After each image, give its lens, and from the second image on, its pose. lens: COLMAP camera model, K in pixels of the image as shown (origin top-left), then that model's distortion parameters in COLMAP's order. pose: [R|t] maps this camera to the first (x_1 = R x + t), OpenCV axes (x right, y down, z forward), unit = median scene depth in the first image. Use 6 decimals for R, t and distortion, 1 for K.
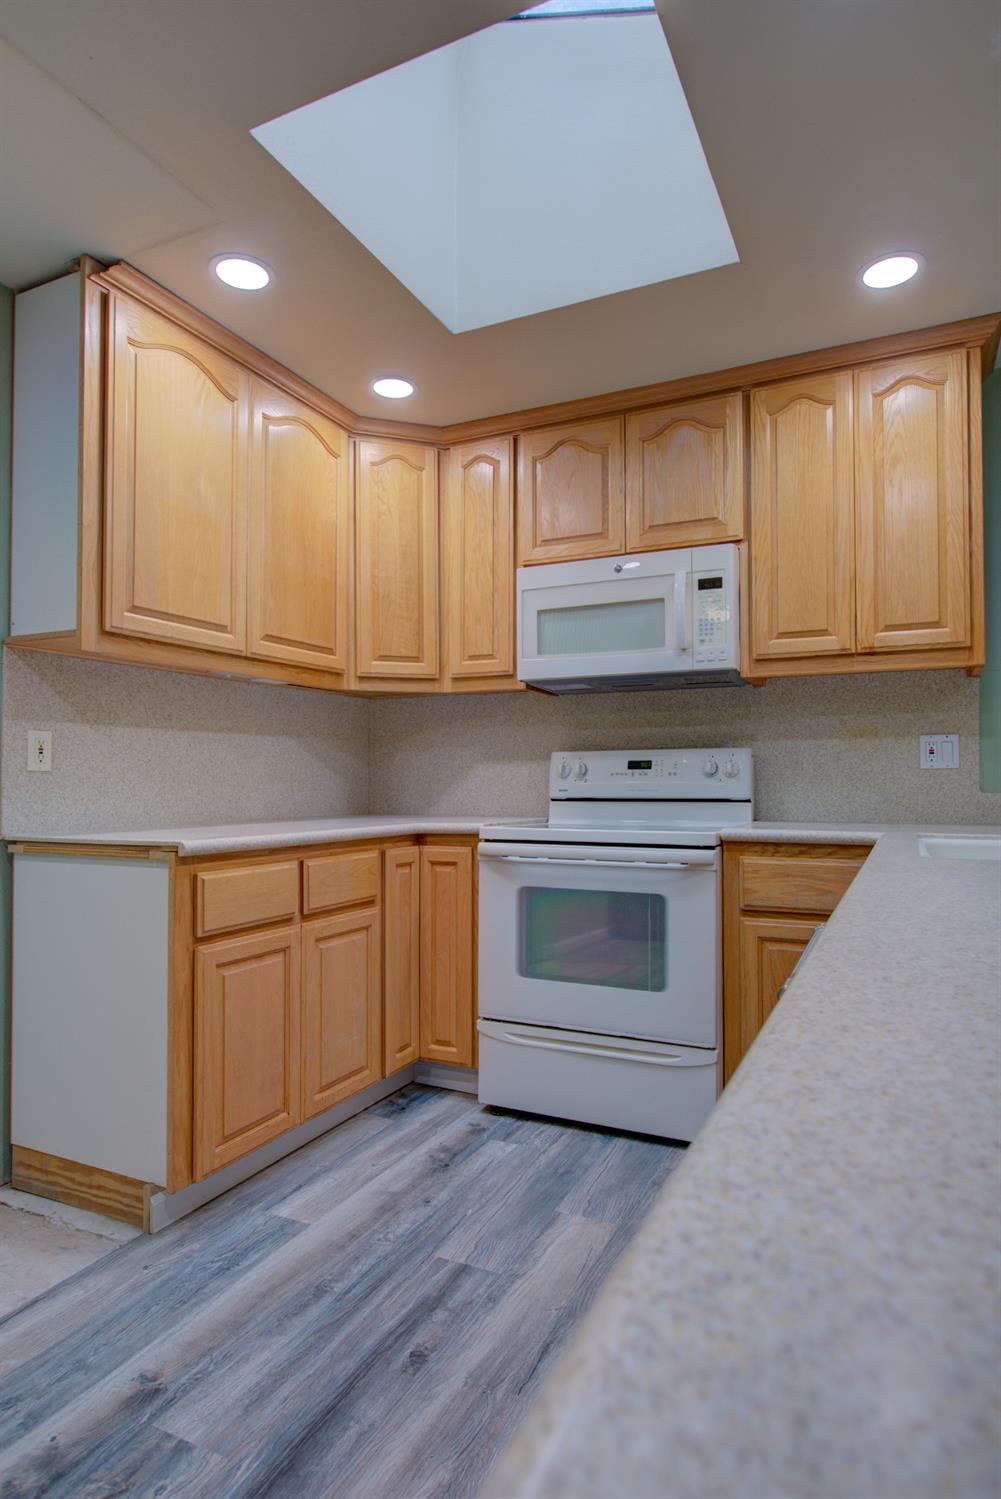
lens RADIAL K [[855.6, 0, 472.5], [0, 855.6, 766.6], [0, 0, 1]] dist [-0.007136, 0.001783]
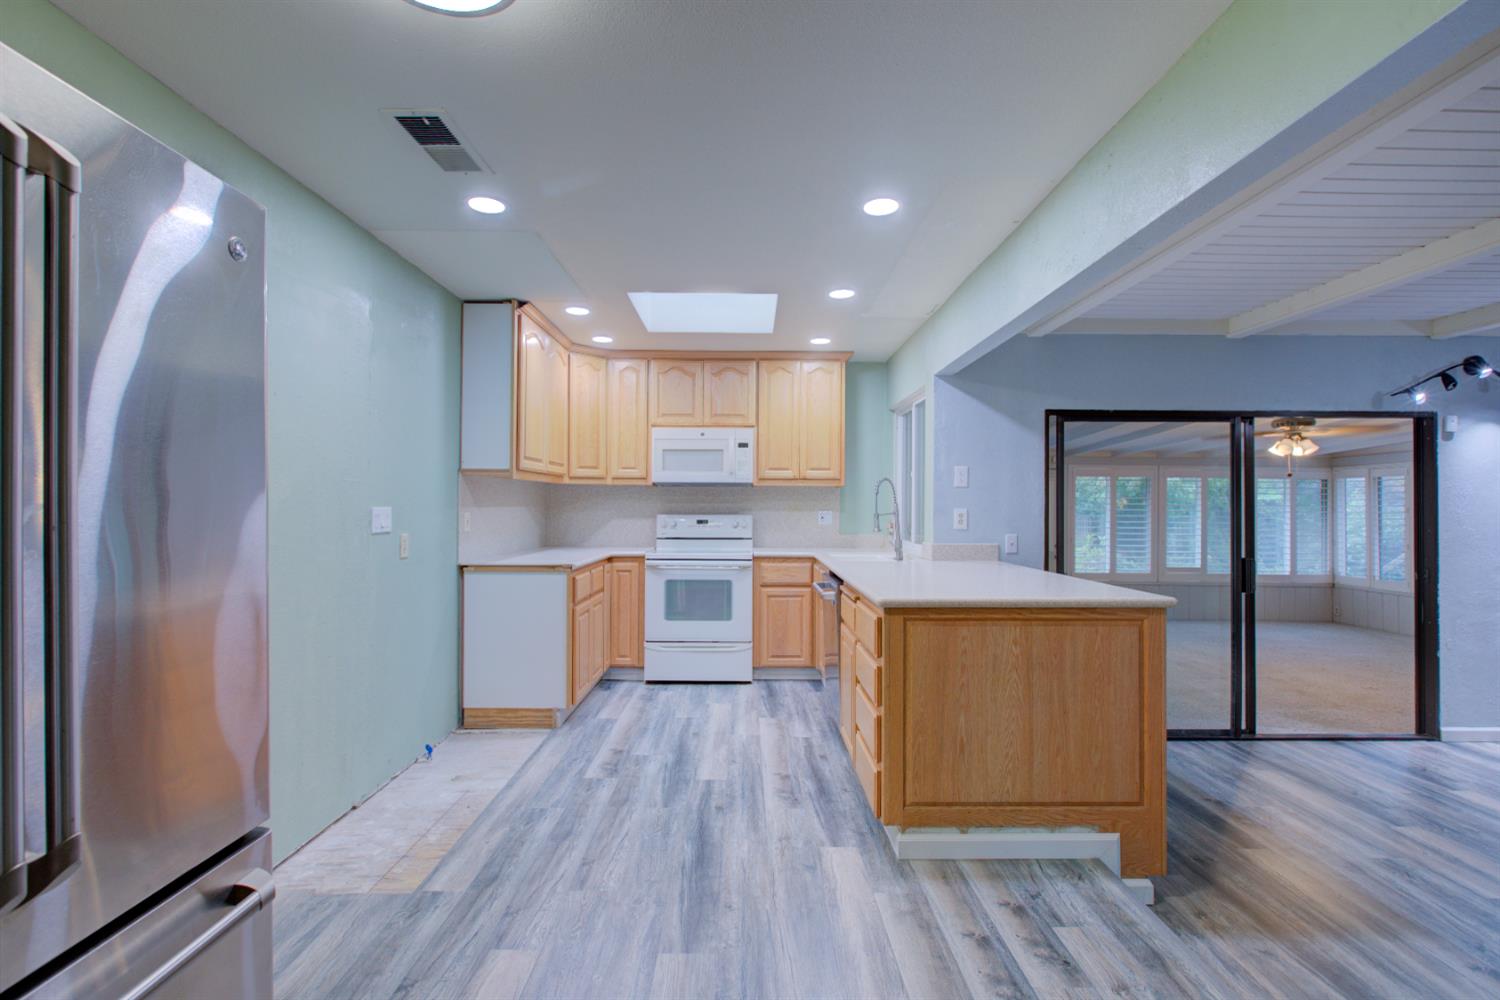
lens RADIAL K [[704.9, 0, 752.7], [0, 704.9, 505.1], [0, 0, 1]] dist [0.000667, -0.000069]
pose [[0.889836, 0.009113, 0.456190, -0.551083], [-0.015562, 0.999825, 0.010382, -0.071672], [-0.456015, -0.016338, 0.889822, -0.685703]]
